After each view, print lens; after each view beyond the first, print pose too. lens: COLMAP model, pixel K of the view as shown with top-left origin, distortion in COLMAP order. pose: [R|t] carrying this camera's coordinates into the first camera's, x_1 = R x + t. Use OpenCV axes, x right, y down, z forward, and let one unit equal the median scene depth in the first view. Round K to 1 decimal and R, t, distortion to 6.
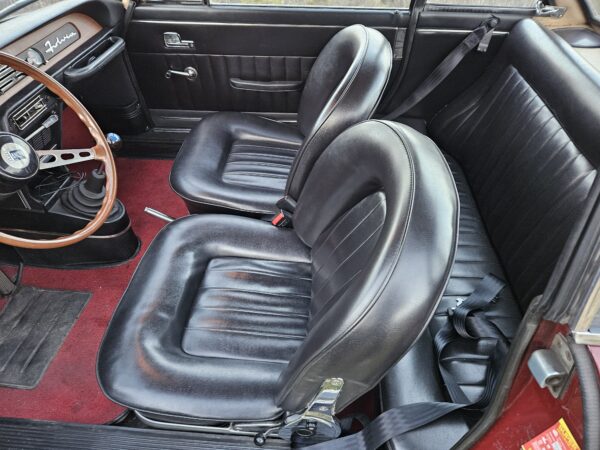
lens RADIAL K [[406.5, 0, 295.6], [0, 406.5, 223.2], [0, 0, 1]] dist [0.075886, -0.061794]
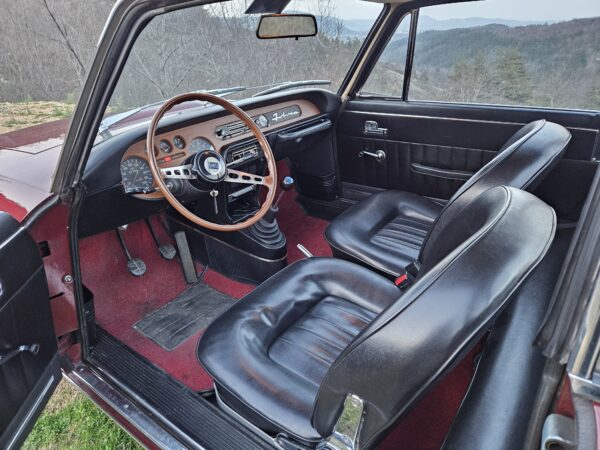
lens RADIAL K [[403.4, 0, 296.3], [0, 403.4, 217.6], [0, 0, 1]] dist [0.076699, -0.063172]
pose [[0.841751, 0.192282, -0.504463, 0.194522], [-0.322703, 0.928319, -0.184625, 0.104667], [0.432803, 0.318200, 0.843463, -0.005066]]
